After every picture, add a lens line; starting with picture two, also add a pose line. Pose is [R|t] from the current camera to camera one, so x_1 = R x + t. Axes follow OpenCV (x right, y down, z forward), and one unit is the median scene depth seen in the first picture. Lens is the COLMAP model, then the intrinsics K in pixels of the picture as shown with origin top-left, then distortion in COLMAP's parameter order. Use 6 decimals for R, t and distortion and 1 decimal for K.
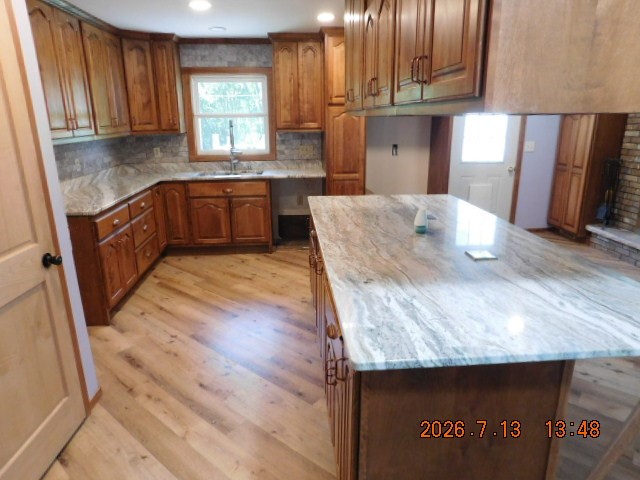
lens RADIAL K [[420.5, 0, 320.0], [0, 420.5, 240.0], [0, 0, 1]] dist [-0.068843, 0.043520]
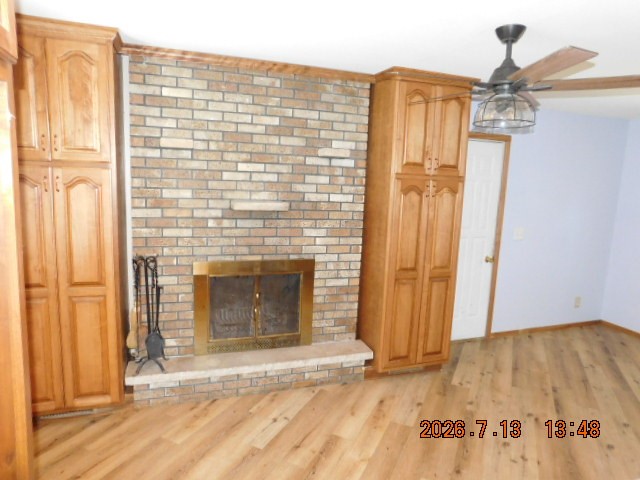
lens RADIAL K [[420.5, 0, 320.0], [0, 420.5, 240.0], [0, 0, 1]] dist [-0.068843, 0.043520]
pose [[-0.258034, -0.136458, 0.956451, 0.082426], [0.237272, 0.950706, 0.199650, -0.271368], [-0.936547, 0.278456, -0.212937, 0.858245]]
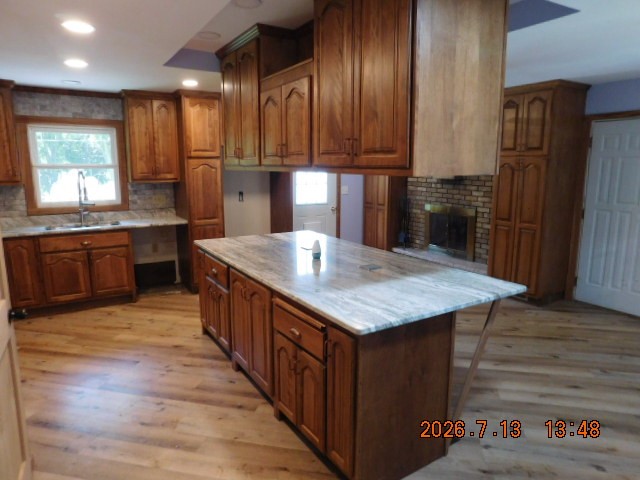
lens RADIAL K [[420.5, 0, 320.0], [0, 420.5, 240.0], [0, 0, 1]] dist [-0.068843, 0.043520]
pose [[0.885709, -0.072818, 0.458494, -0.176085], [0.120847, 0.989738, -0.076259, 0.013631], [-0.448236, 0.122951, 0.885419, -0.089618]]
